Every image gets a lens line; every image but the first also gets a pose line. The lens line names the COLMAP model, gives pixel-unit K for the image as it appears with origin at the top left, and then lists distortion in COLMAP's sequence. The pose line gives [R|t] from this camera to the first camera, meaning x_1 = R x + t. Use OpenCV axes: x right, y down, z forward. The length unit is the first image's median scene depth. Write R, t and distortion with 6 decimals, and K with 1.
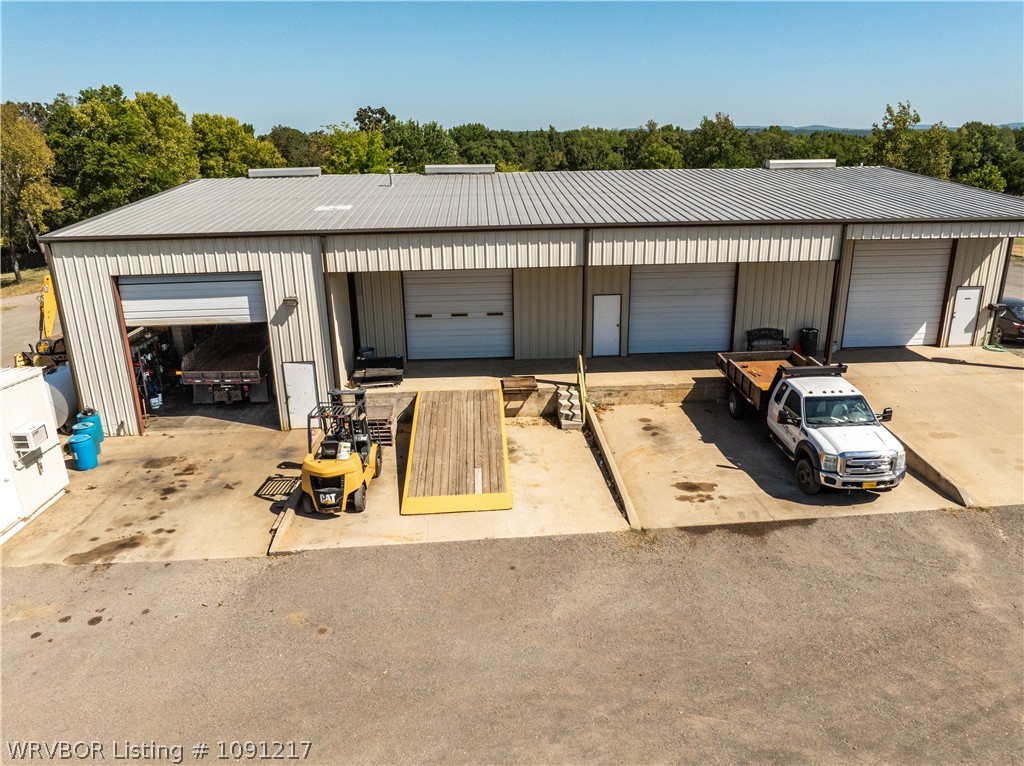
lens RADIAL K [[718.9, 0, 510.4], [0, 718.9, 386.3], [0, 0, 1]] dist [-0.047076, 0.016720]
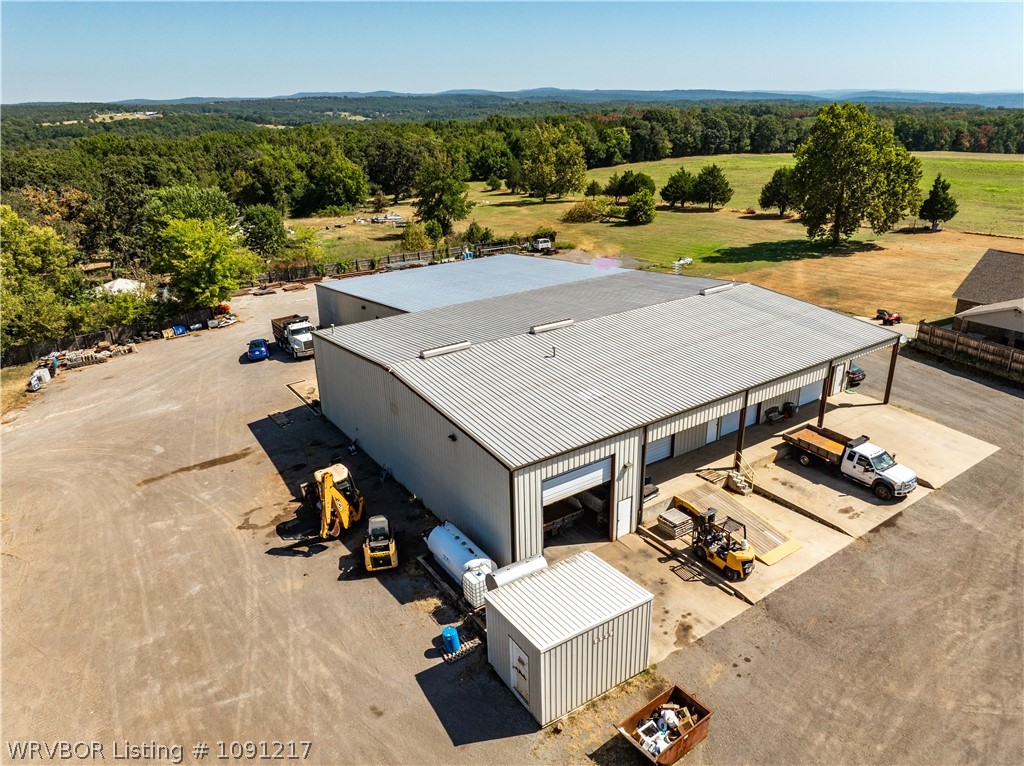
lens RADIAL K [[718.9, 0, 508.9], [0, 718.9, 380.8], [0, 0, 1]] dist [-0.047076, 0.016720]
pose [[0.855345, -0.191501, 0.481365, -1.344853], [0.175460, 0.981342, 0.078629, -0.506190], [-0.487441, 0.017205, 0.872986, -0.339998]]
